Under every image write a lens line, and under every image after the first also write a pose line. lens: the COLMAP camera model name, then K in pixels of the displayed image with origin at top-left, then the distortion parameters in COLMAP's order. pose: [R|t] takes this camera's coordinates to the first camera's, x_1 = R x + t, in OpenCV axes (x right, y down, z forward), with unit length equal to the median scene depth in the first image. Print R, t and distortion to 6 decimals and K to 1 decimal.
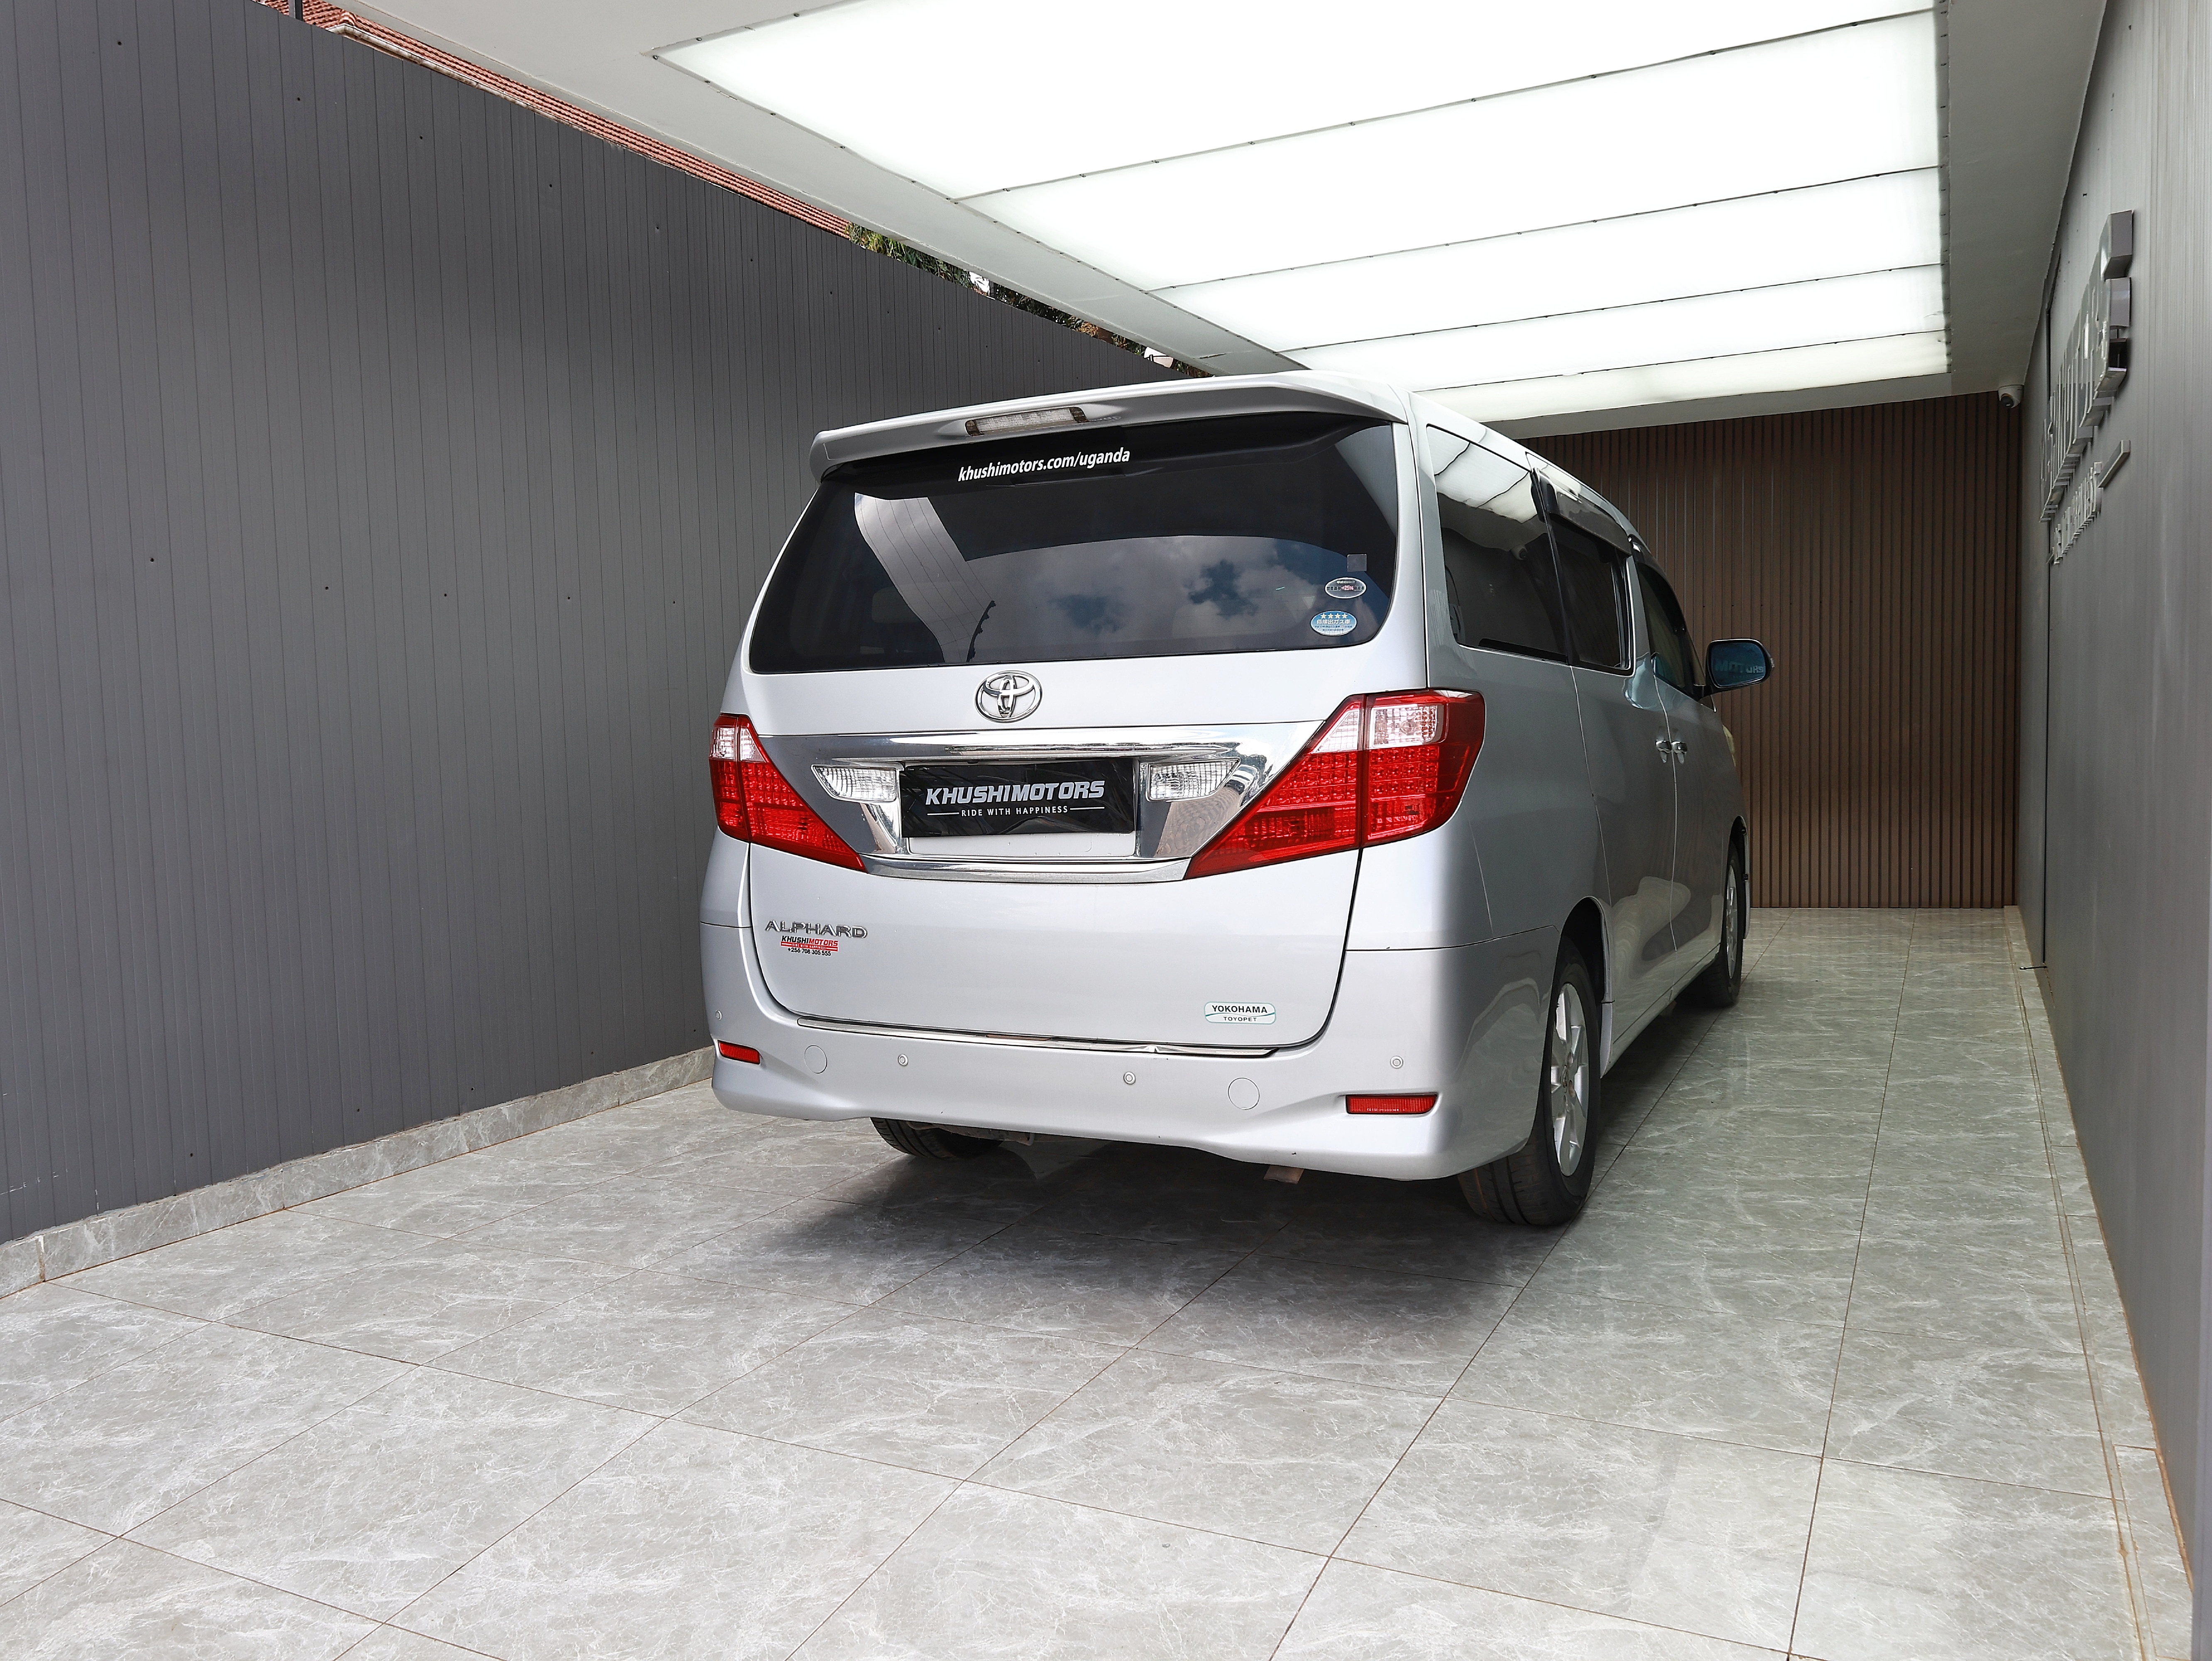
lens RADIAL K [[1679.4, 0, 1106.0], [0, 1679.4, 830.5], [0, 0, 1]] dist [-0.031242, 0.008403]
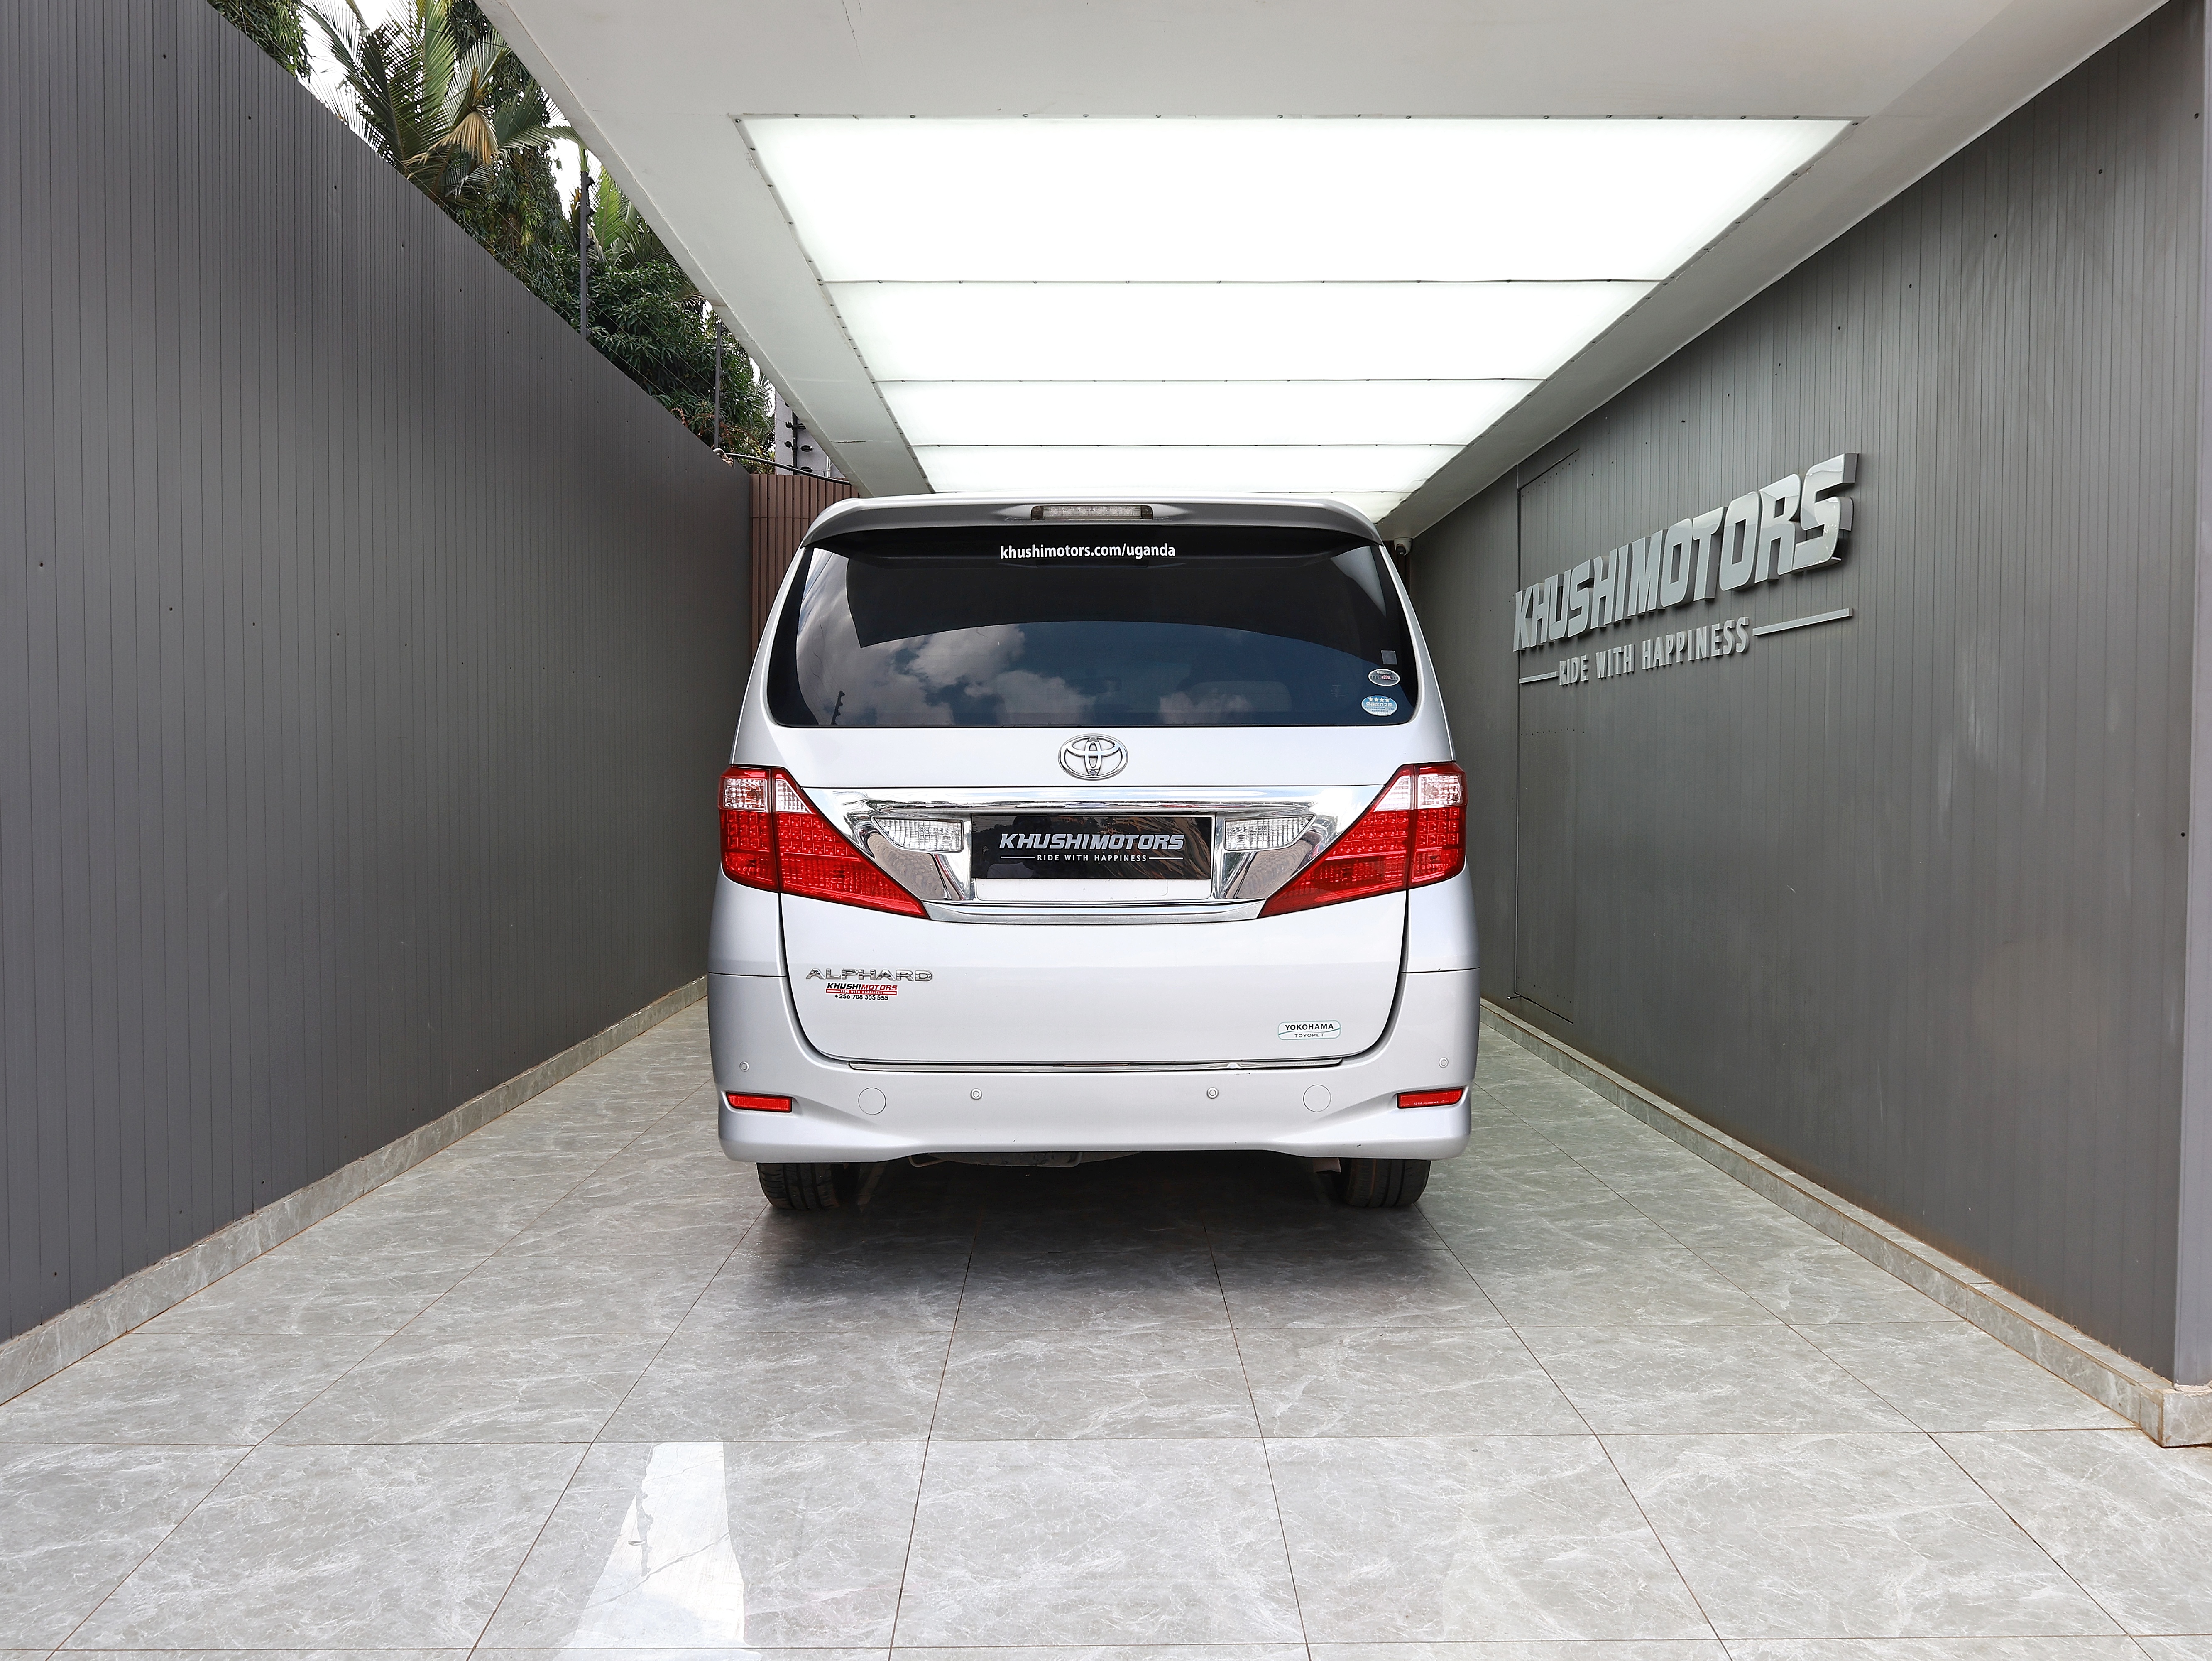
lens RADIAL K [[1679.3, 0, 1106.0], [0, 1679.3, 830.5], [0, 0, 1]] dist [-0.024296, 0.011600]
pose [[0.887709, 0.012075, 0.460247, -0.560862], [0.009323, 0.998980, -0.044192, 0.018120], [-0.460311, 0.043521, 0.886690, 0.010847]]
